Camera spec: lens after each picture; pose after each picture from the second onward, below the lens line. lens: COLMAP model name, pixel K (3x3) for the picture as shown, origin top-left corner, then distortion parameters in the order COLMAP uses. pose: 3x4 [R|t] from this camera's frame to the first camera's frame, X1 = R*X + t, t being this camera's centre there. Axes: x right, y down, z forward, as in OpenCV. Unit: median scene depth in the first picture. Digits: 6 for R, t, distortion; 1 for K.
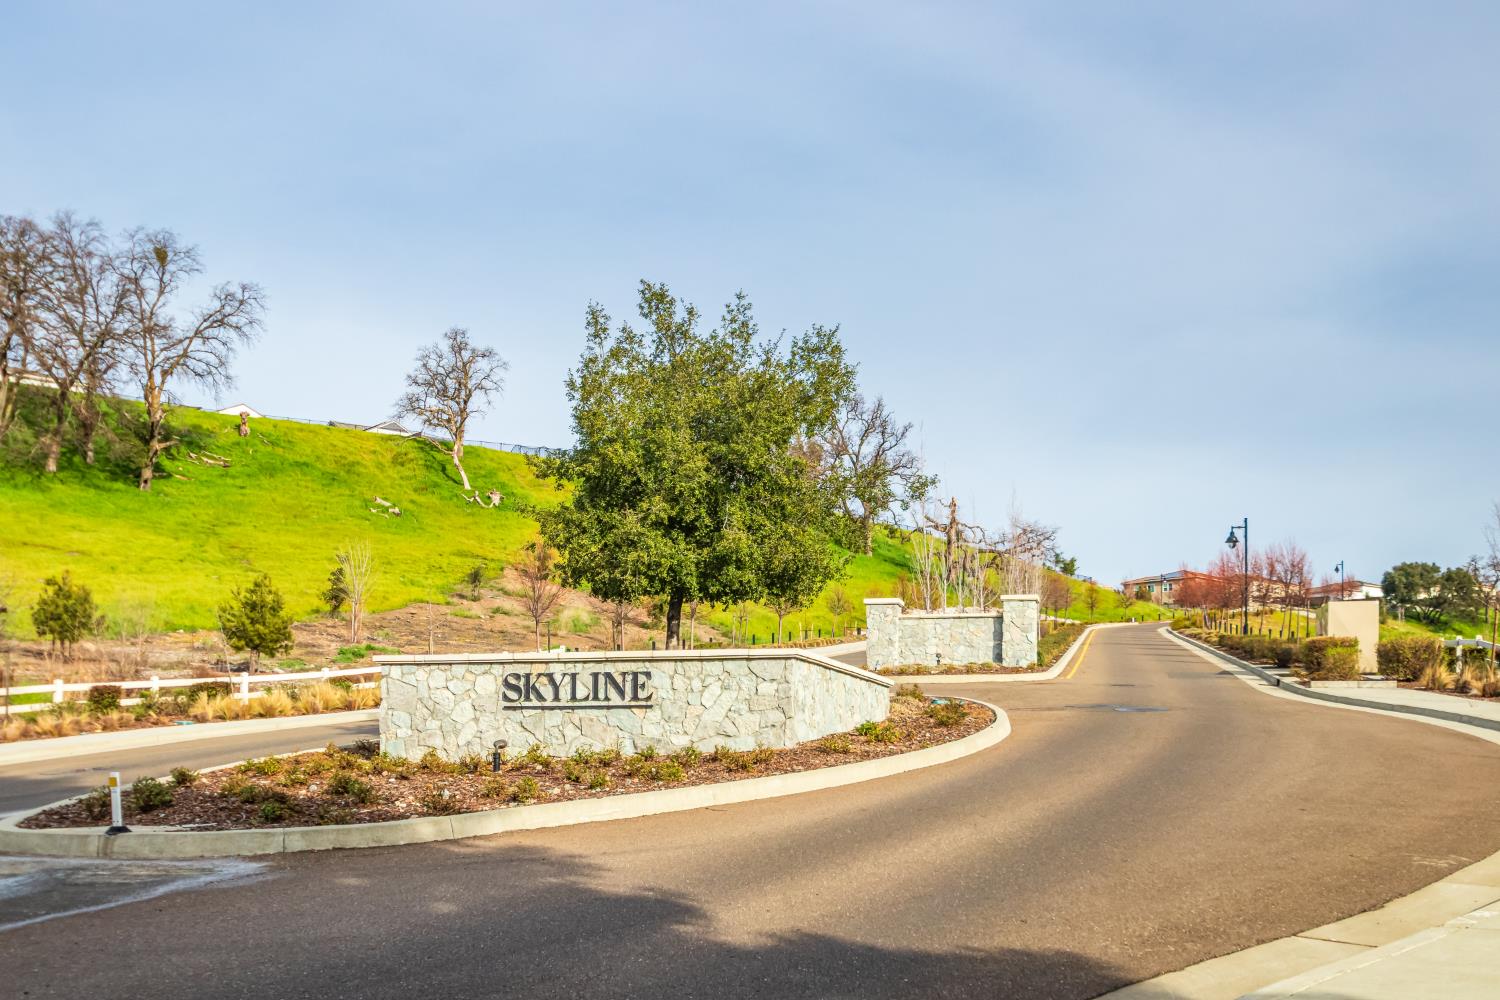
lens RADIAL K [[1790.1, 0, 750.0], [0, 1790.1, 500.0], [0, 0, 1]] dist [-0.023269, -0.007590]
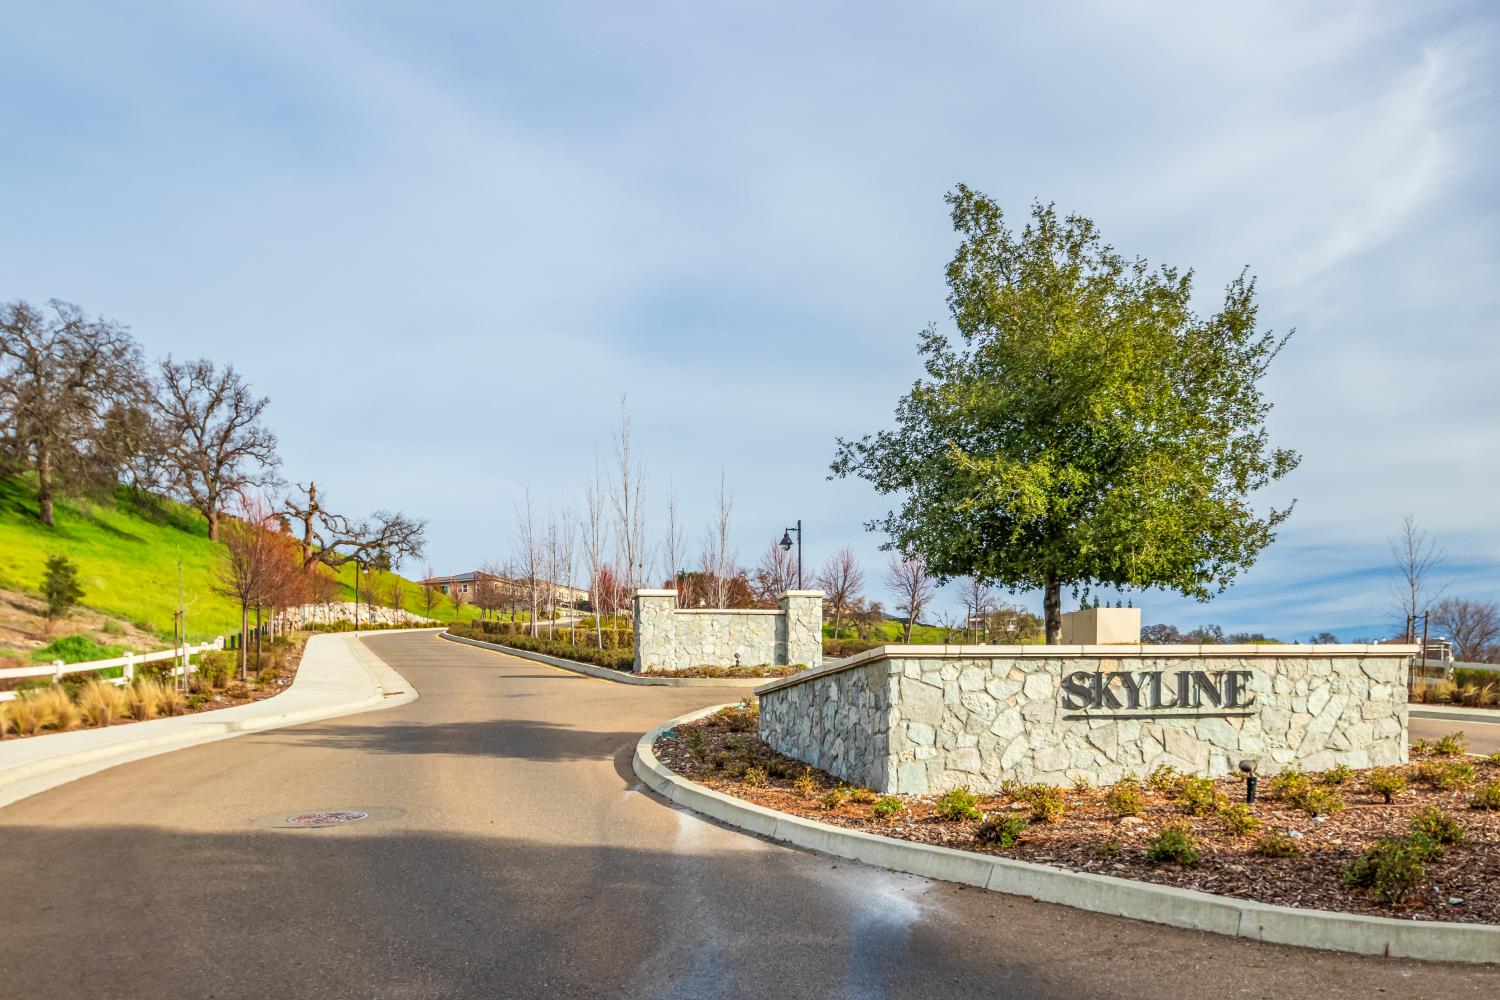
lens RADIAL K [[1790.1, 0, 750.0], [0, 1790.1, 500.0], [0, 0, 1]] dist [-0.023269, -0.007590]
pose [[0.867188, 0.056120, 0.494809, -0.633777], [-0.055163, 0.998340, -0.016552, 0.044532], [-0.494917, -0.012941, 0.868844, 0.412580]]
